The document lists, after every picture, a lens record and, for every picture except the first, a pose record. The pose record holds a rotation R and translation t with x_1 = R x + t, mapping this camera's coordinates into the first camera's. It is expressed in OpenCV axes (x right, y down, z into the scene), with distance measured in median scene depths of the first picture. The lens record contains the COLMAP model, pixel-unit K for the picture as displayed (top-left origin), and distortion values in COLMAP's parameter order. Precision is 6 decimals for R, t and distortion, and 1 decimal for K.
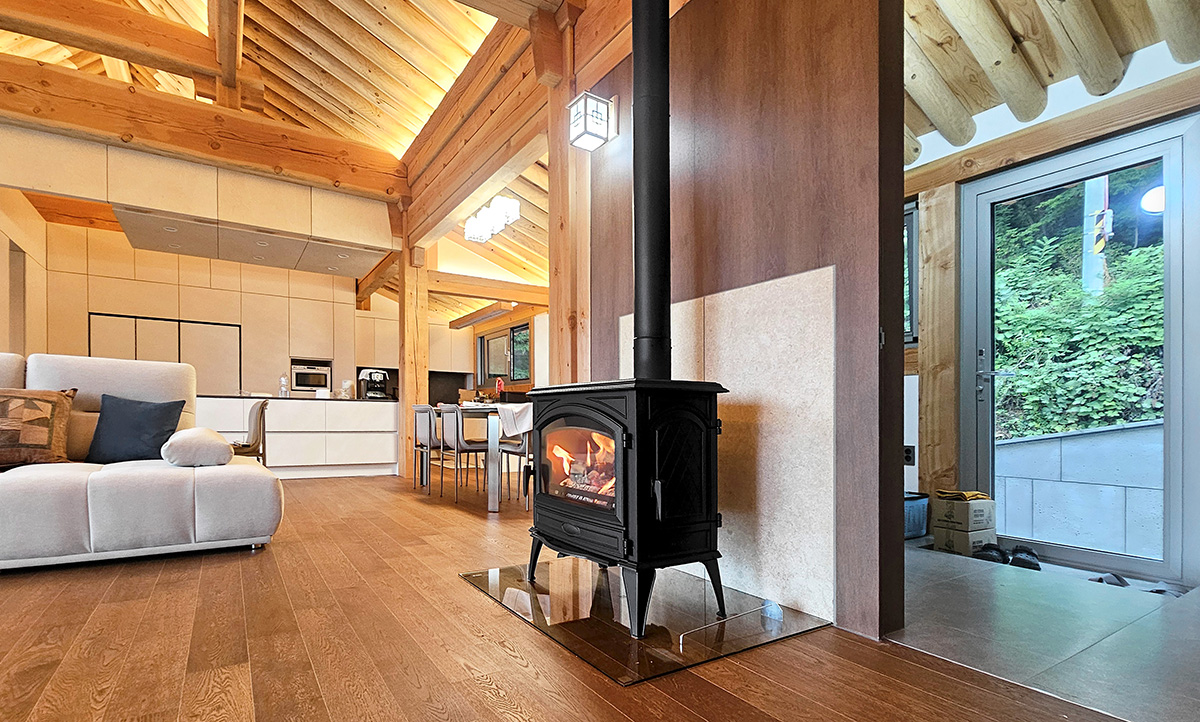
lens RADIAL K [[569.6, 0, 594.0], [0, 569.6, 391.1], [0, 0, 1]] dist [0.020545, -0.004517]
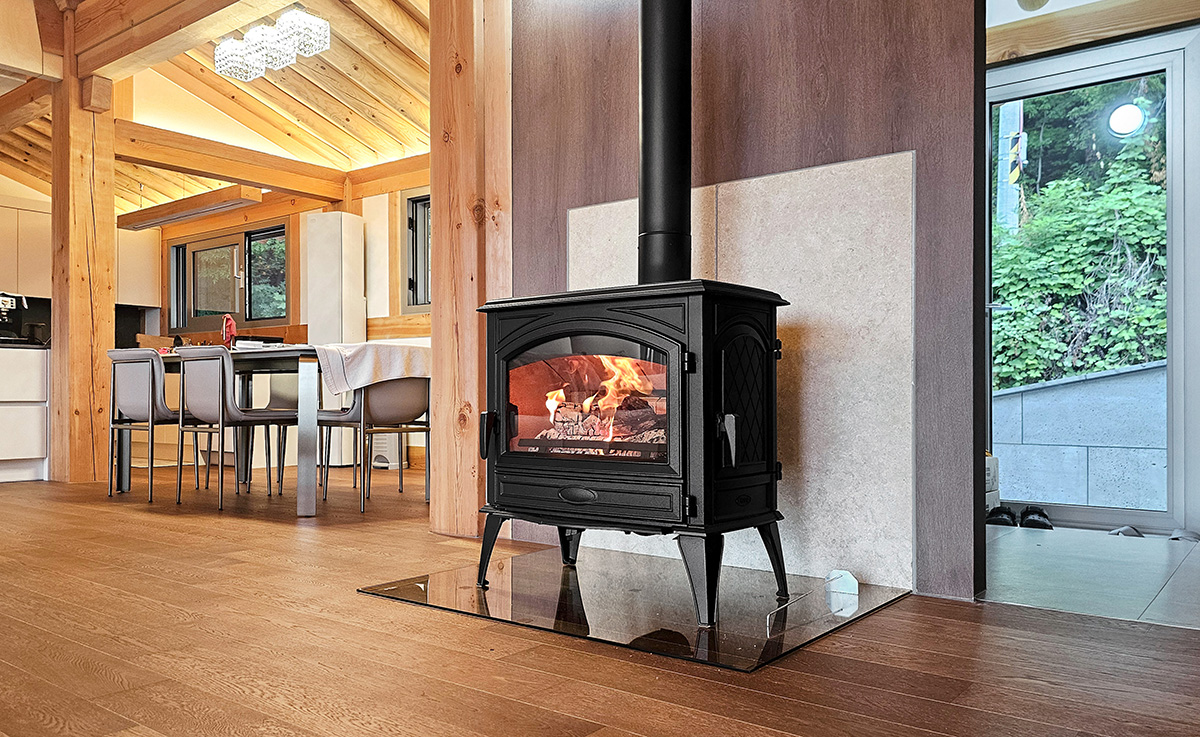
lens RADIAL K [[874.6, 0, 637.2], [0, 874.6, 353.8], [0, 0, 1]] dist [0.083826, -0.029349]
pose [[0.934563, 0.006769, 0.355732, -0.106978], [-0.004673, 0.999966, -0.006751, 0.021503], [-0.355766, 0.004647, 0.934564, -0.006181]]
